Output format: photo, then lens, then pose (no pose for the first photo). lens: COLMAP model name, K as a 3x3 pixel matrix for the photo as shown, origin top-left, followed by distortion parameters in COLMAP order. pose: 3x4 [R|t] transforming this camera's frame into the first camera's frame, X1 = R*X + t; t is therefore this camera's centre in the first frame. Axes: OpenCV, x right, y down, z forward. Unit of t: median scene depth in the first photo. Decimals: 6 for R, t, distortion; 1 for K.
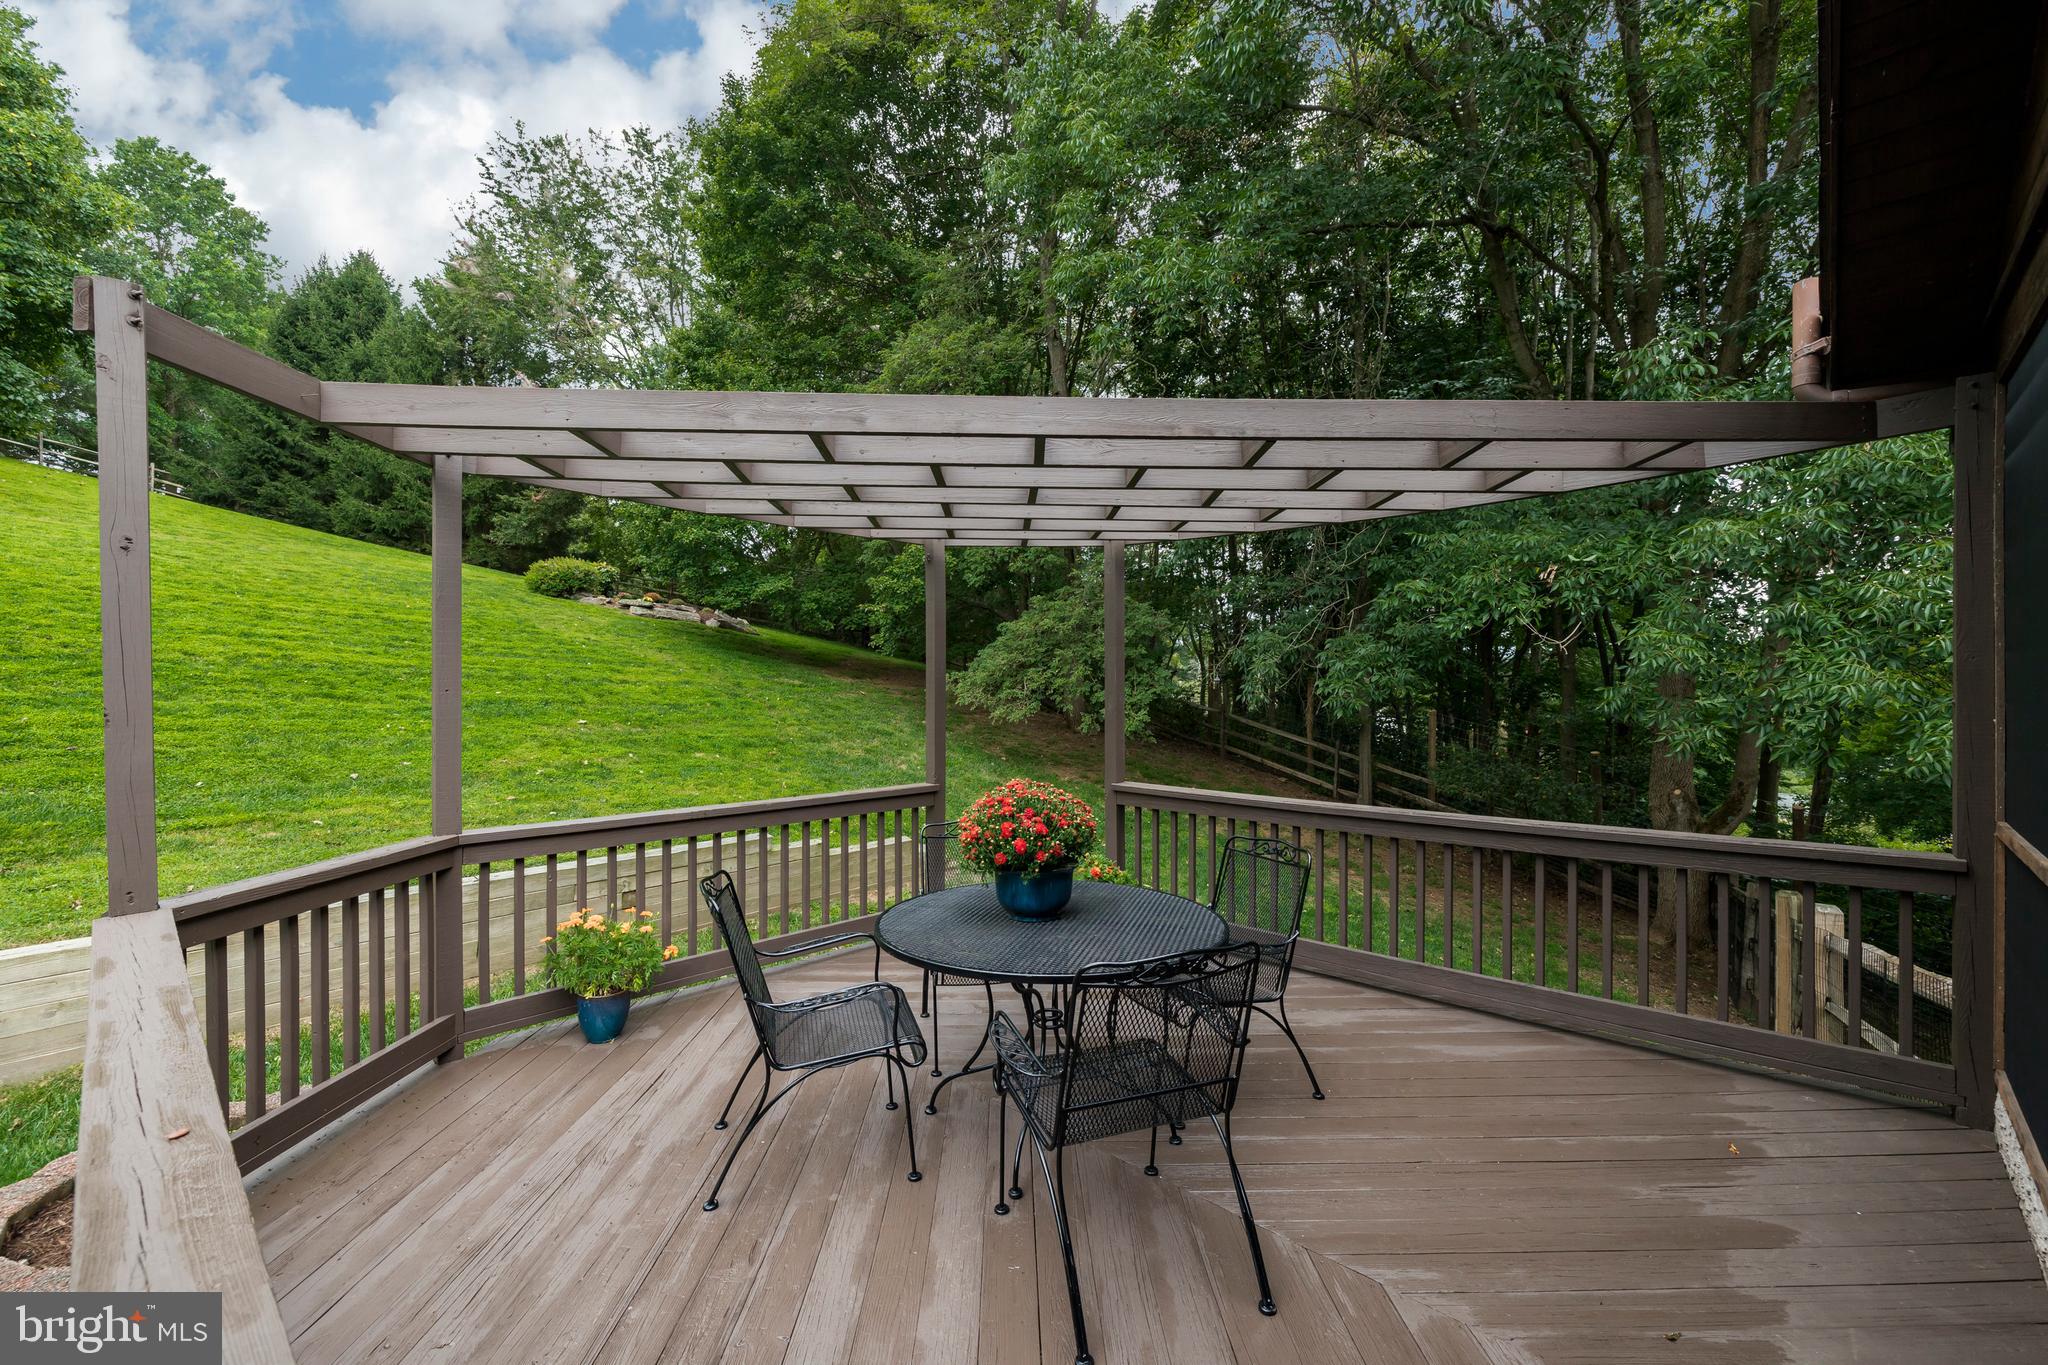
lens RADIAL K [[857.9, 0, 1031.8], [0, 857.9, 689.9], [0, 0, 1]] dist [0.000272, 0.000381]
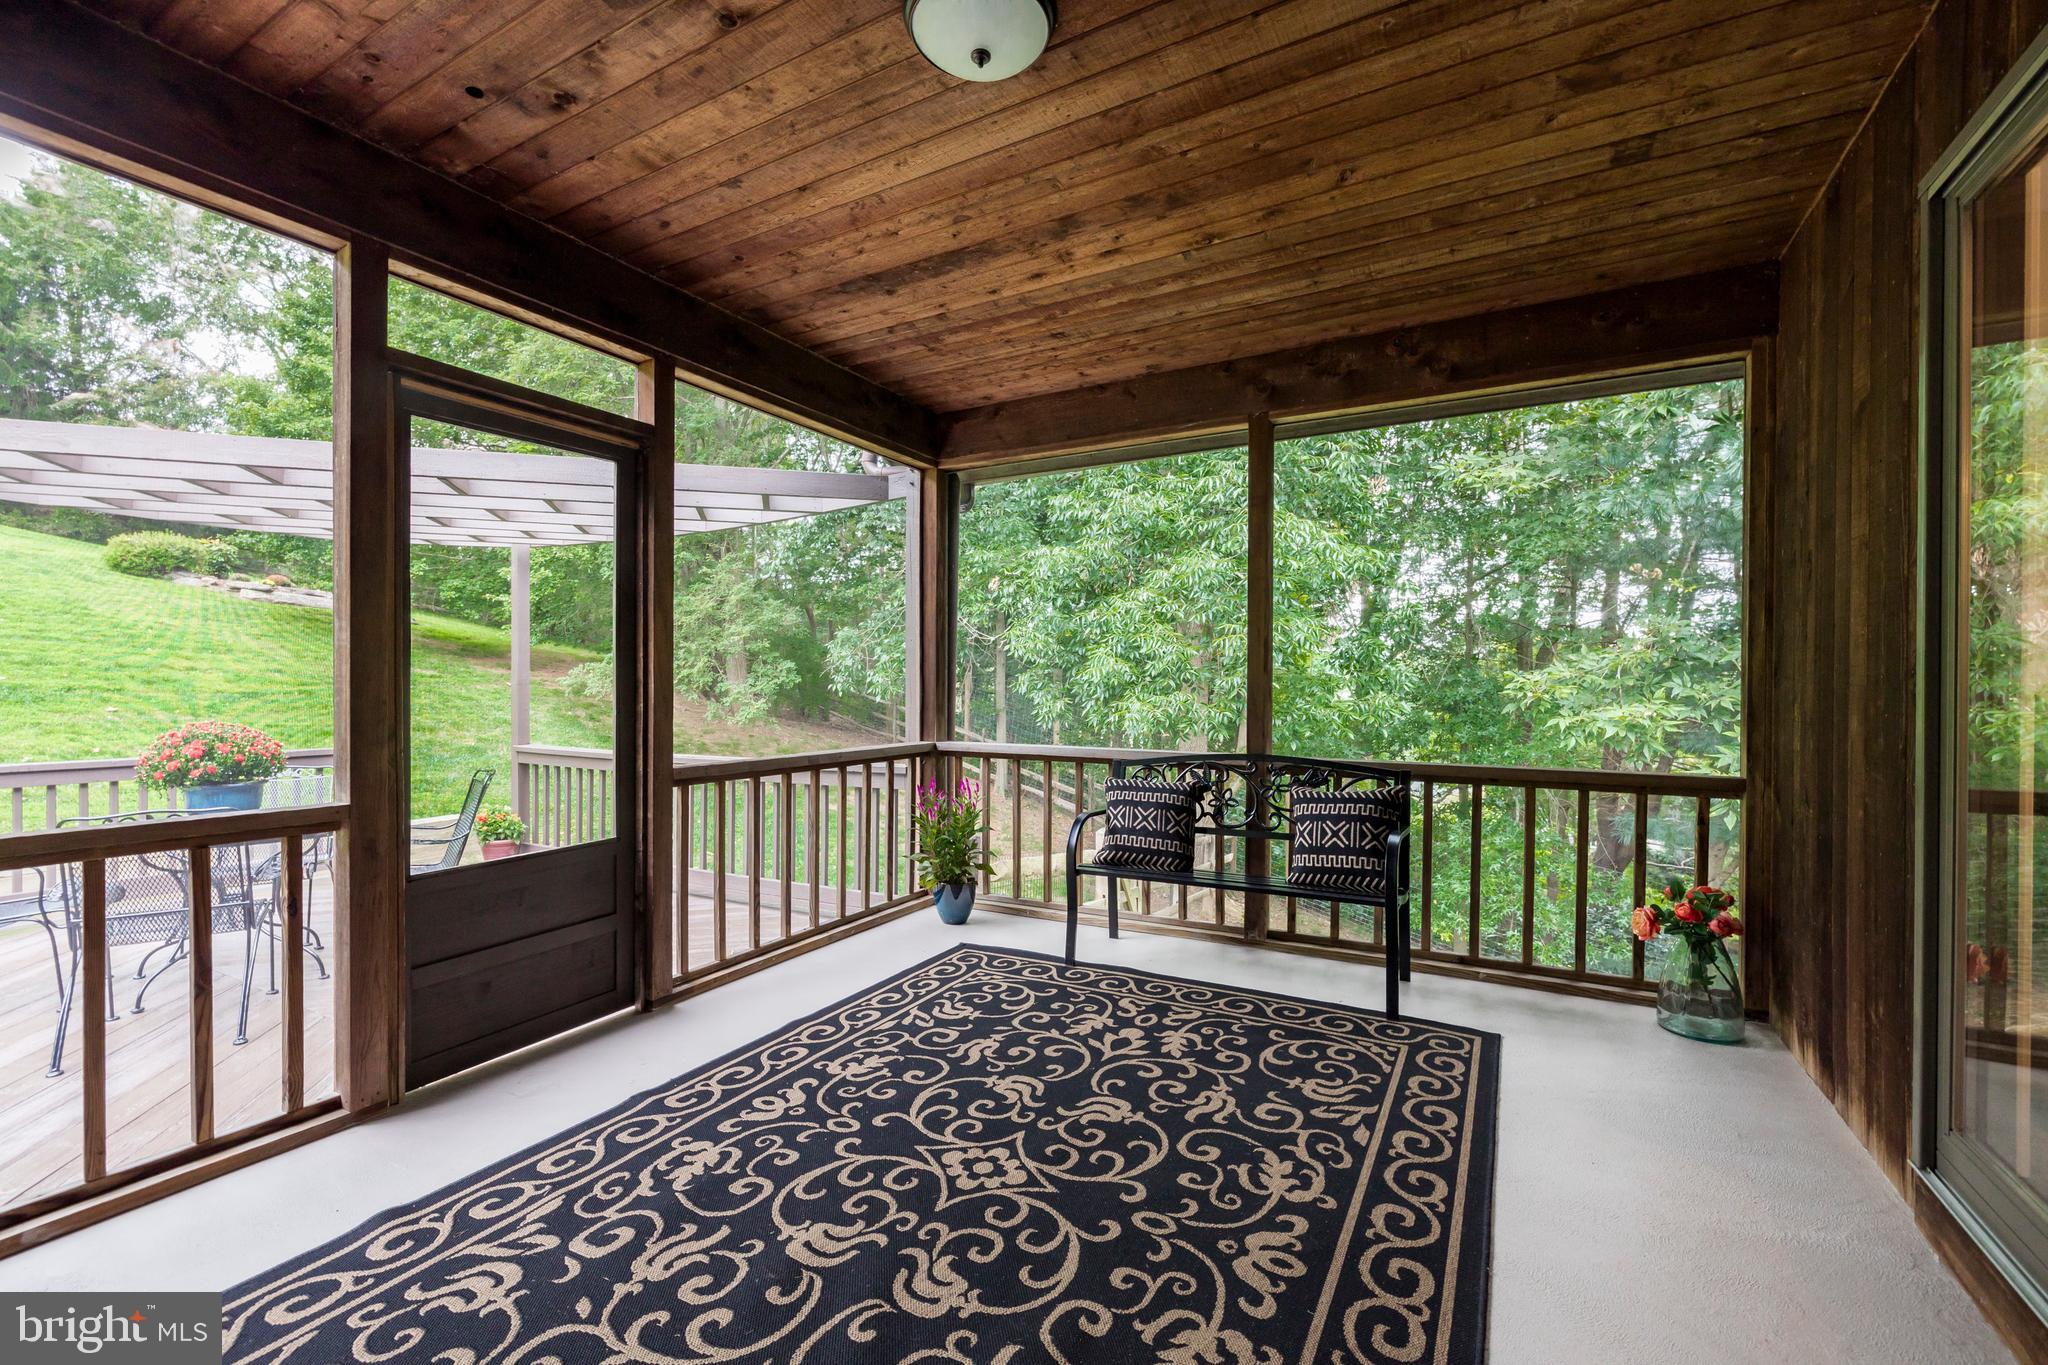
lens RADIAL K [[857.9, 0, 1031.8], [0, 857.9, 689.9], [0, 0, 1]] dist [0.000272, 0.000381]
pose [[0.971502, 0.003251, 0.237008, 0.134215], [-0.003180, 0.999995, -0.000680, 0.007807], [-0.237009, -0.000093, 0.971507, -0.087799]]
